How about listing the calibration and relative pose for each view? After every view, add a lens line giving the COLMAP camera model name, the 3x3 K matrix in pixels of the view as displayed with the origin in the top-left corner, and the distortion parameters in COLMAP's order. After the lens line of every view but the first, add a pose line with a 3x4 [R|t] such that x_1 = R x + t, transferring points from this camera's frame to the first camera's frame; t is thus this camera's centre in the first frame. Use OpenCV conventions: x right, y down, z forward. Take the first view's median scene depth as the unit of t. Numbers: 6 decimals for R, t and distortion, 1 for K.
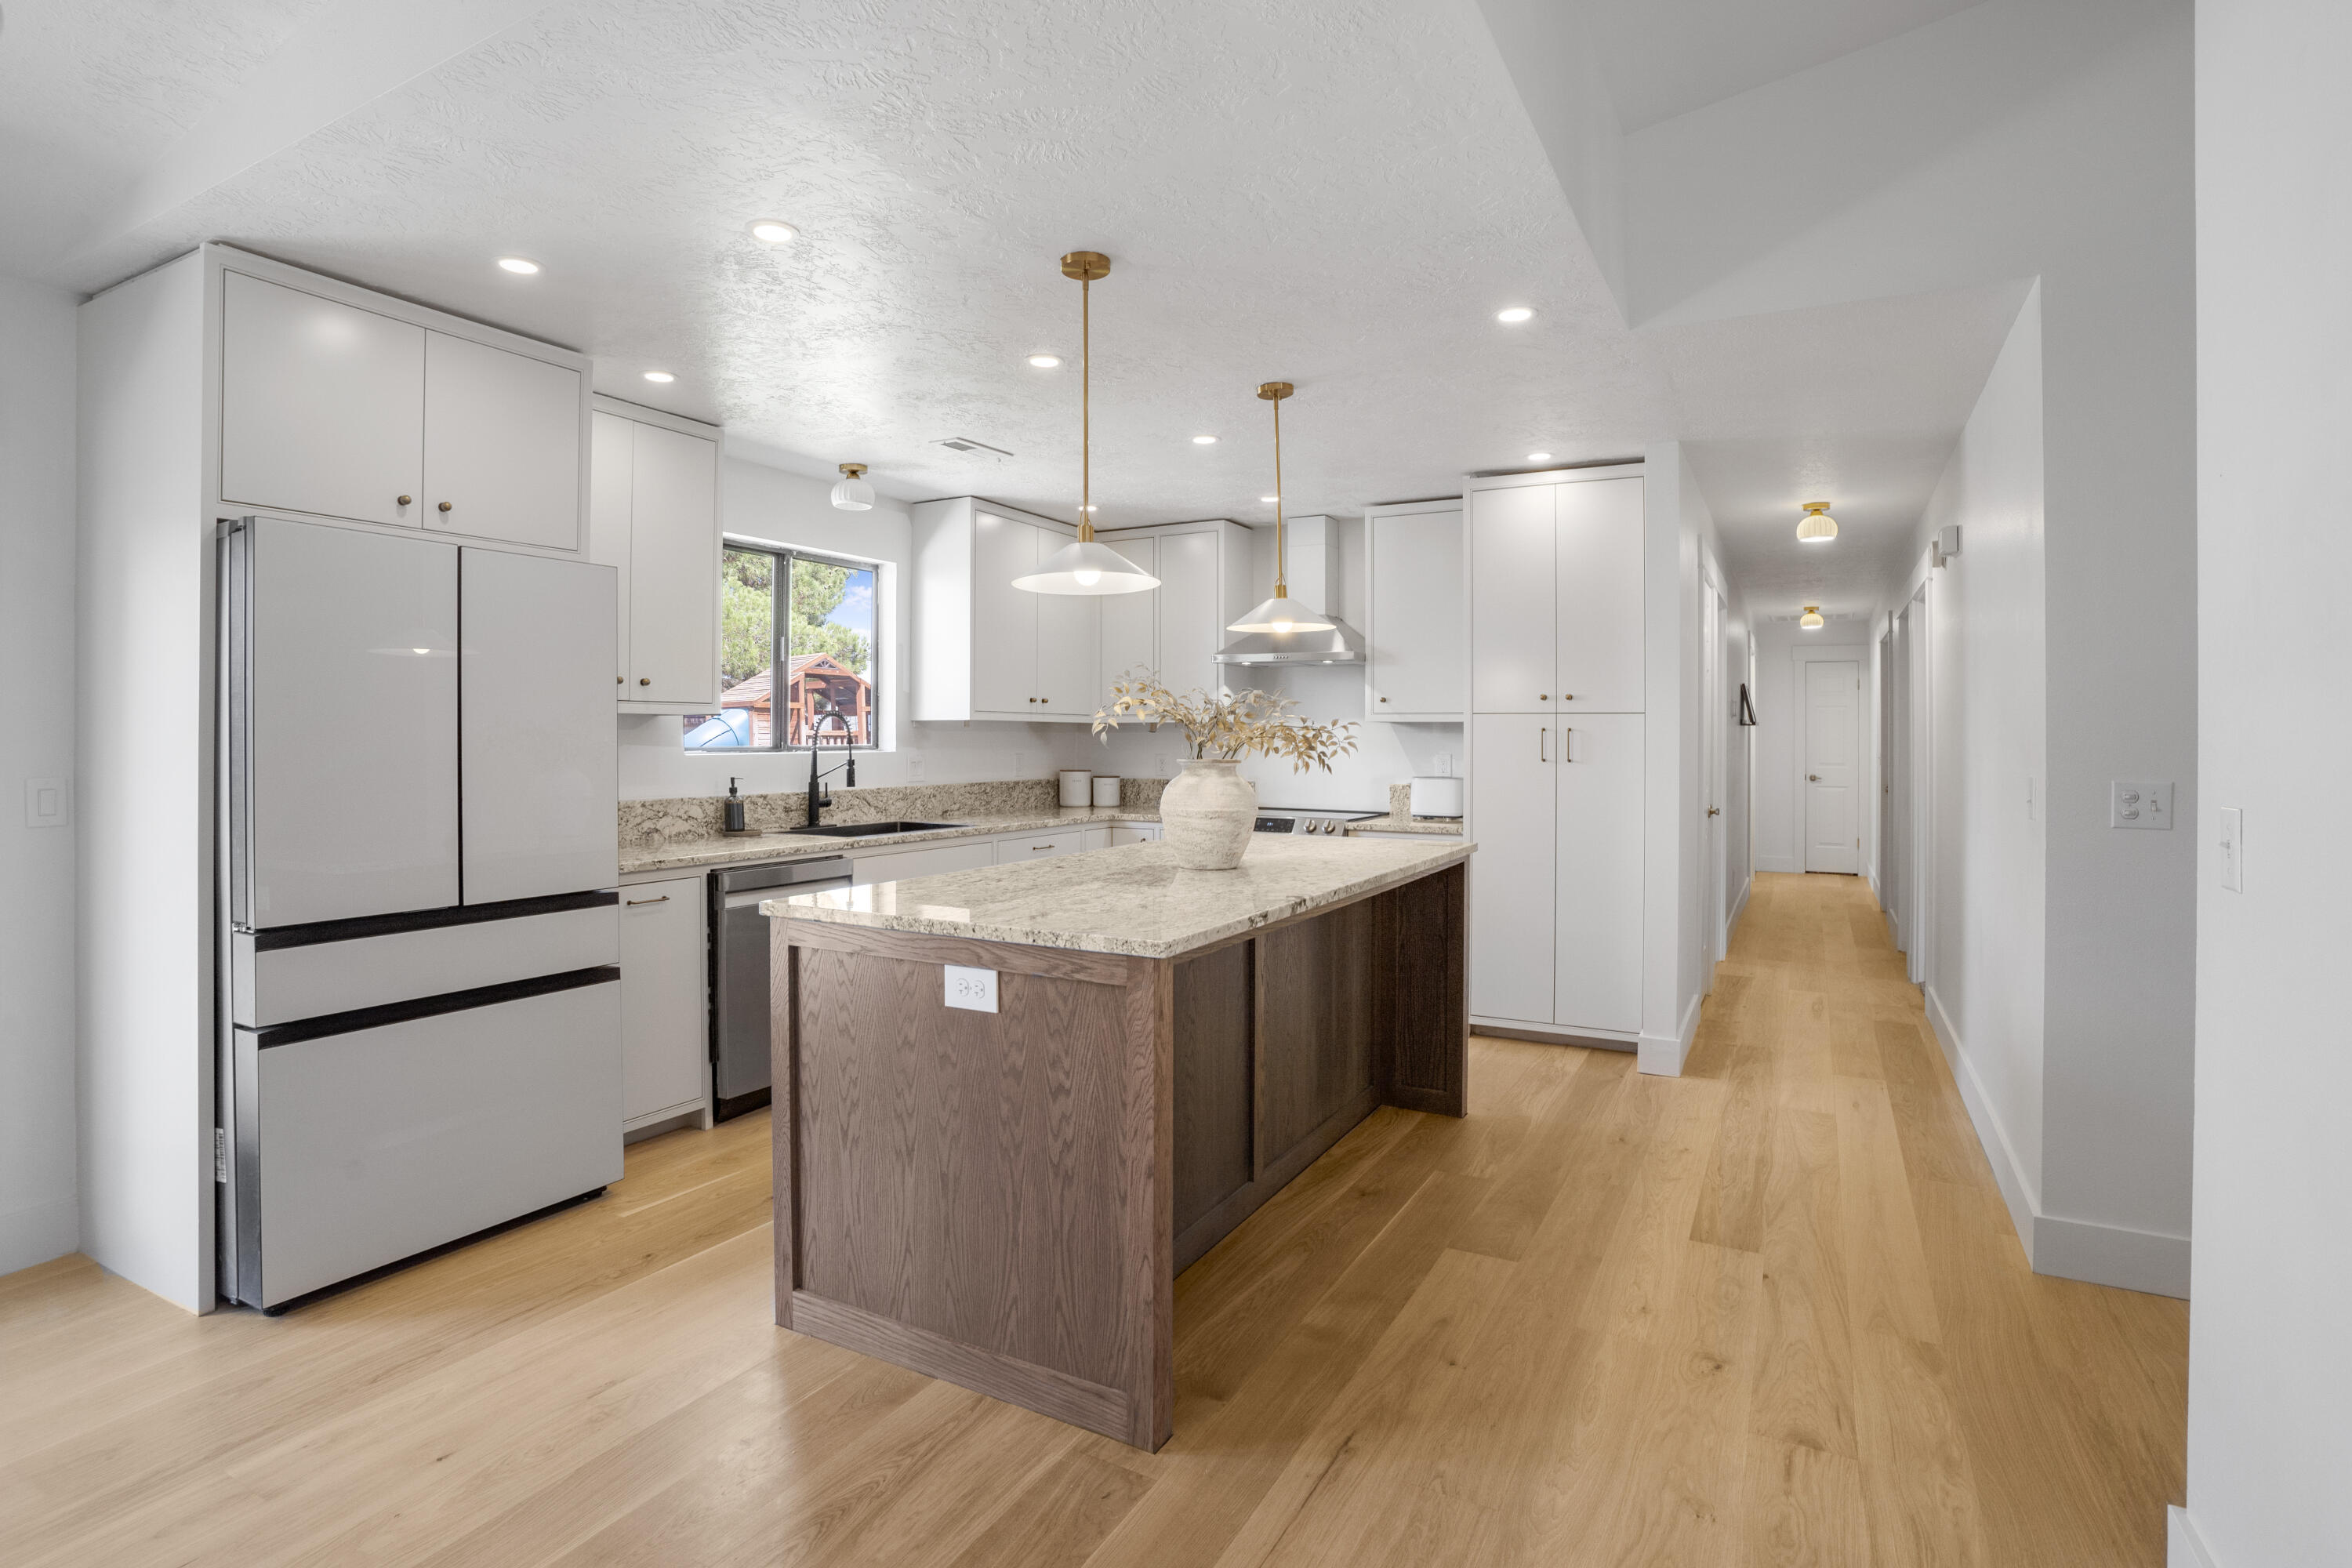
lens RADIAL K [[1187.4, 0, 1171.2], [0, 1187.4, 769.1], [0, 0, 1]] dist [-0.025920, 0.011130]
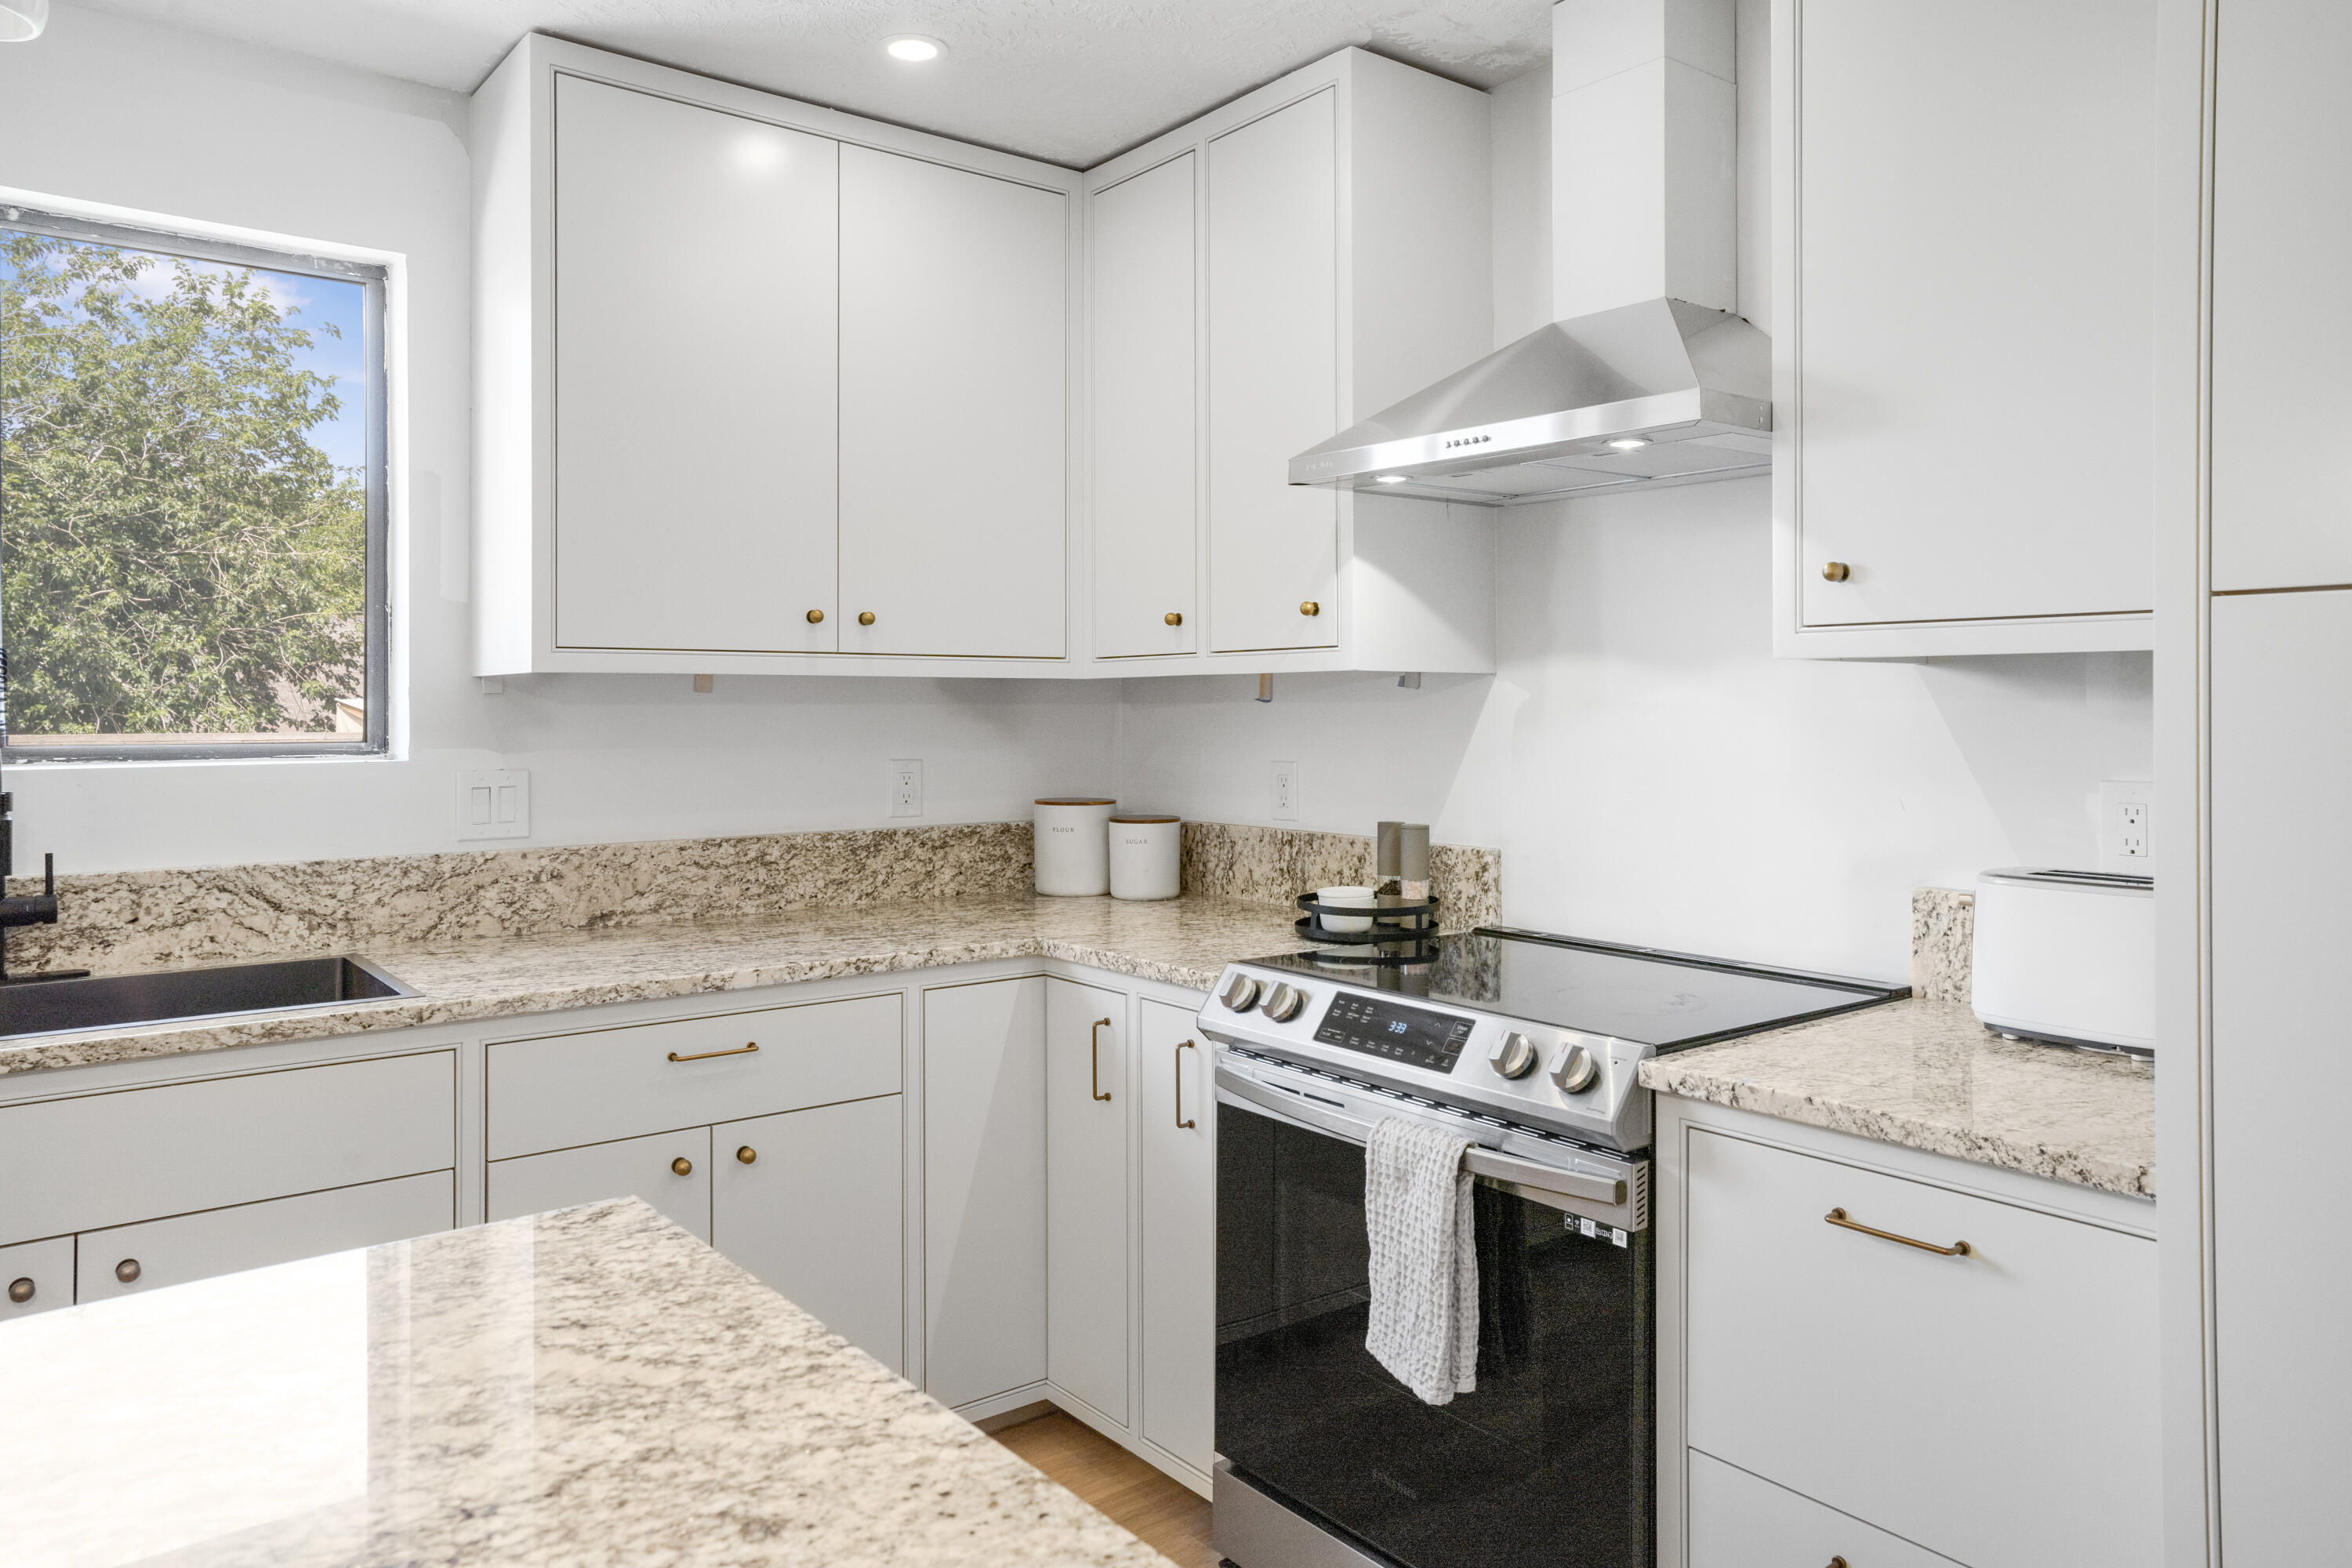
lens RADIAL K [[1567.4, 0, 1174.5], [0, 1567.4, 715.4], [0, 0, 1]] dist [0.006953, 0.008609]
pose [[0.920257, -0.003023, -0.391302, 0.198664], [-0.006206, 0.999732, -0.022318, -0.020923], [0.391264, 0.022967, 0.919992, 0.700238]]
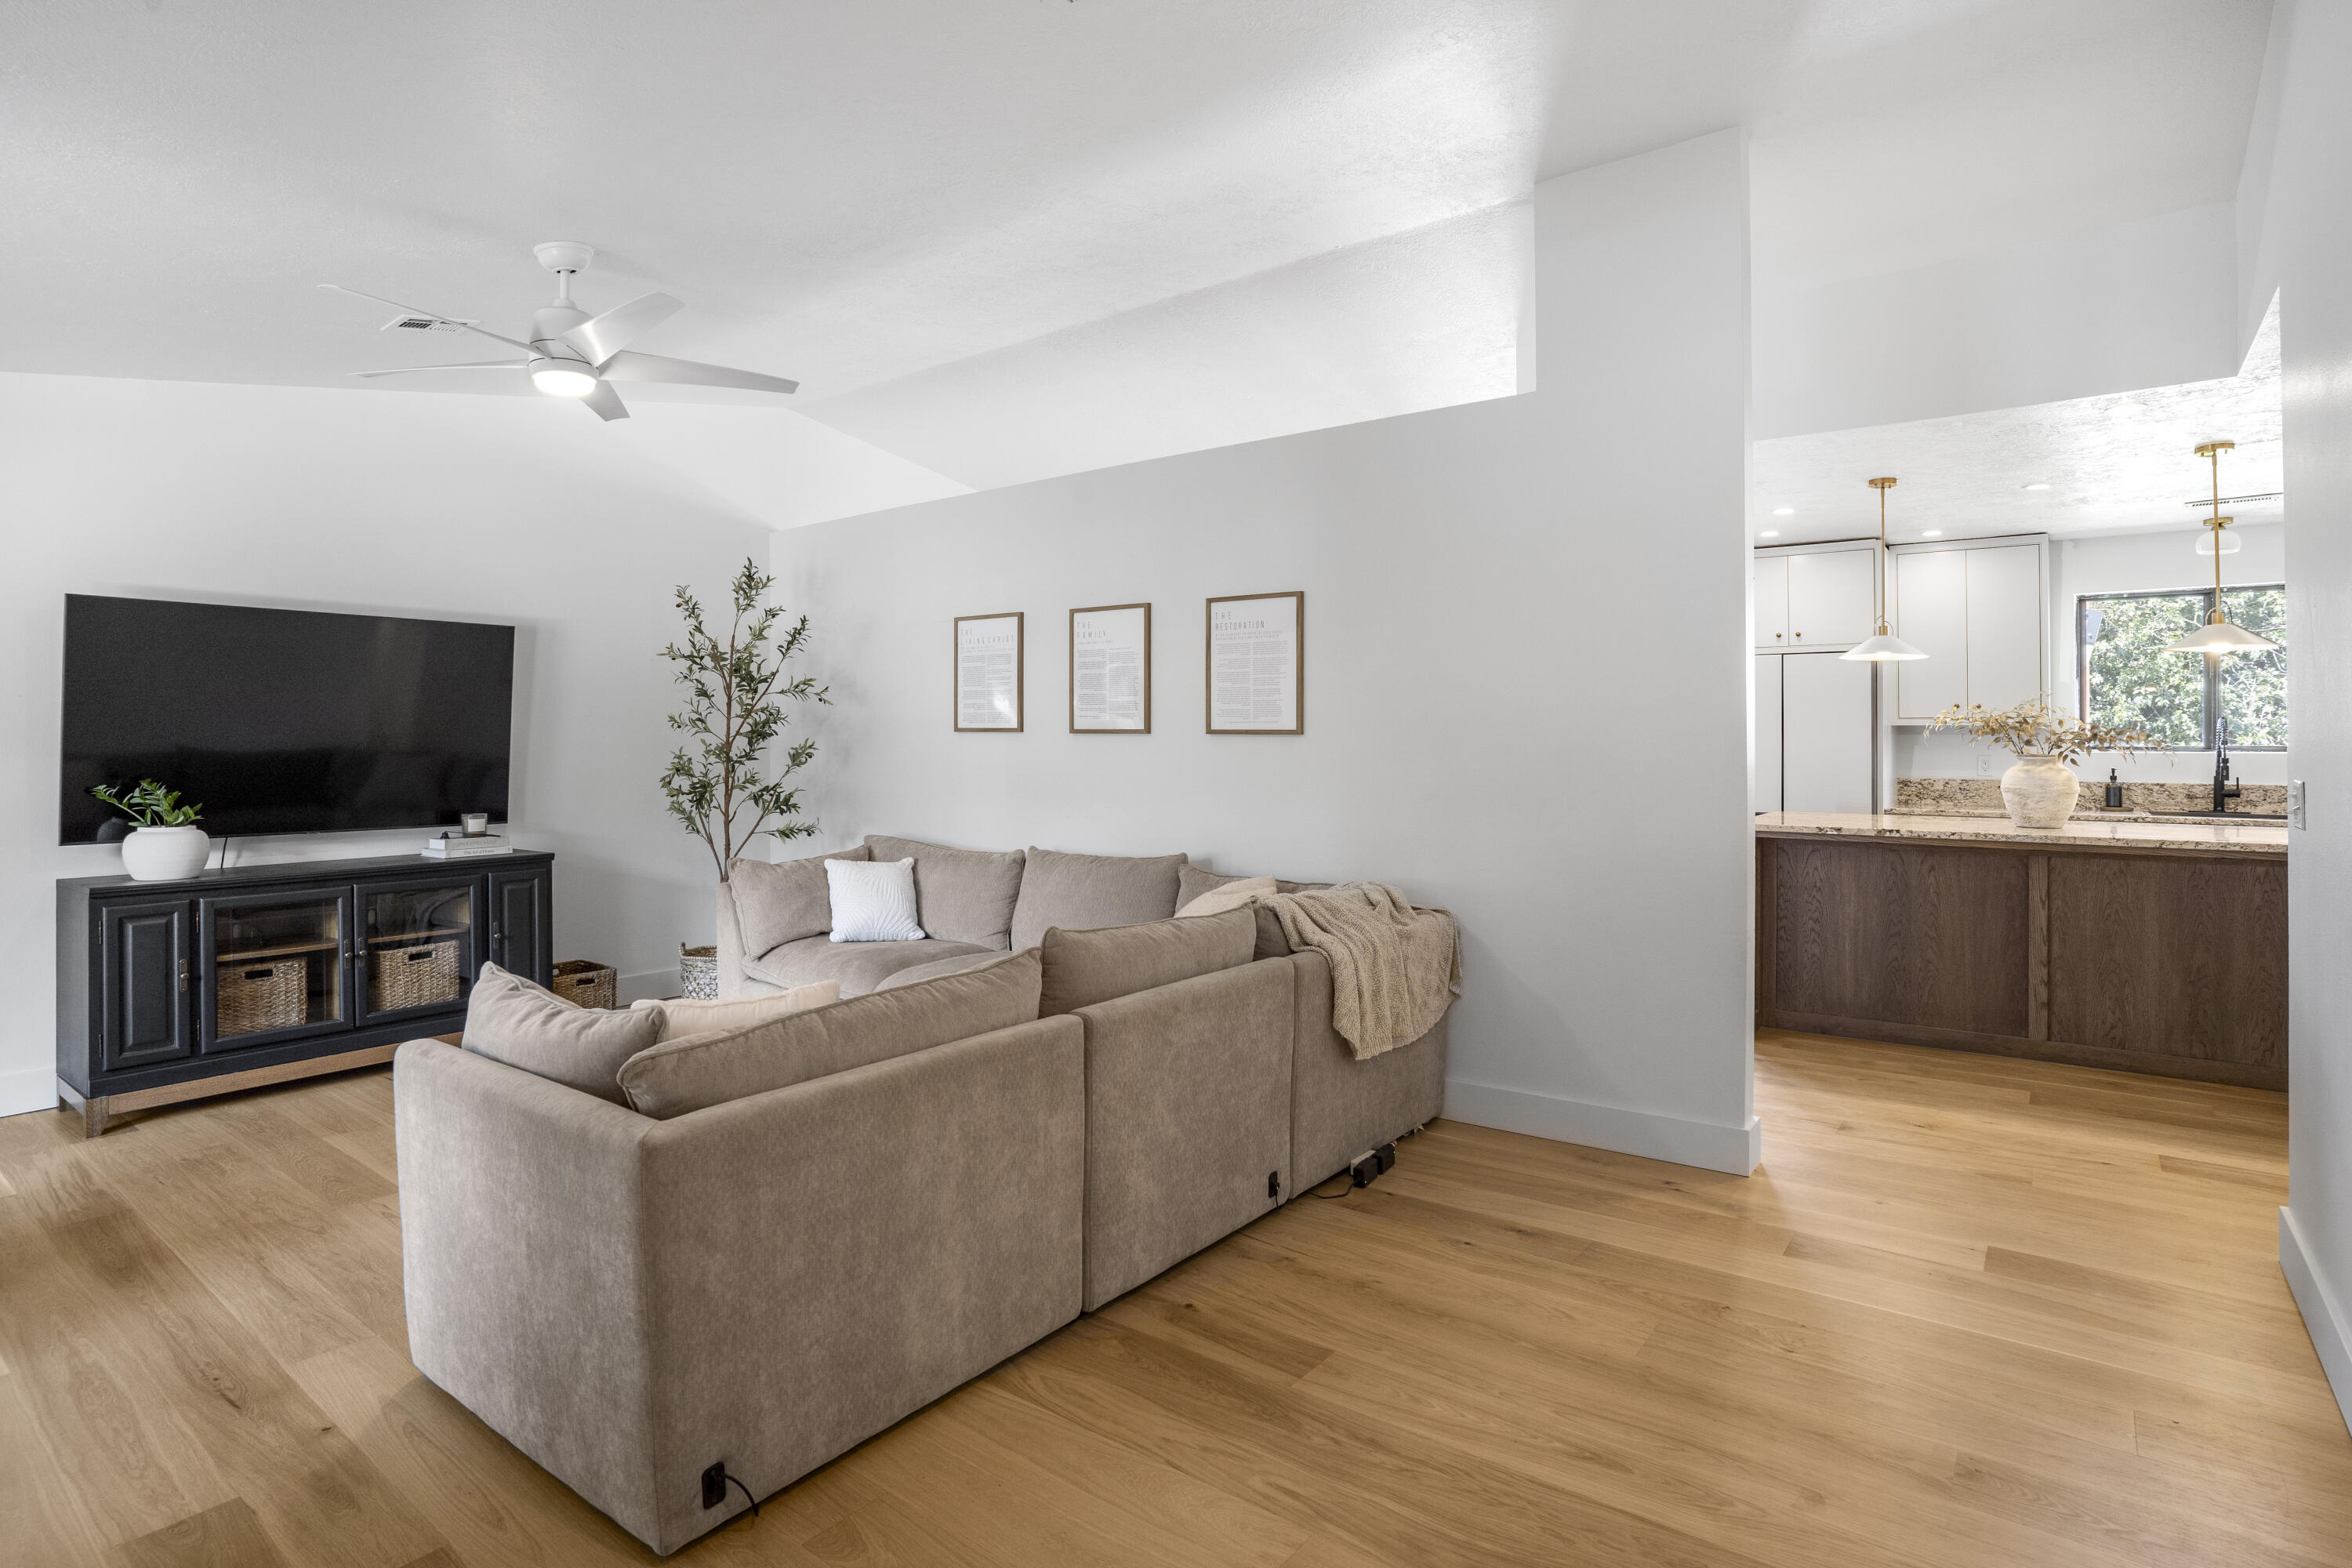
lens RADIAL K [[1200.3, 0, 1163.4], [0, 1200.3, 744.7], [0, 0, 1]] dist [-0.066316, 0.027246]
pose [[-0.158778, 0.005053, -0.987301, 1.062688], [-0.026559, 0.999603, 0.009387, -0.003905], [0.986957, 0.027712, -0.158581, 0.093965]]
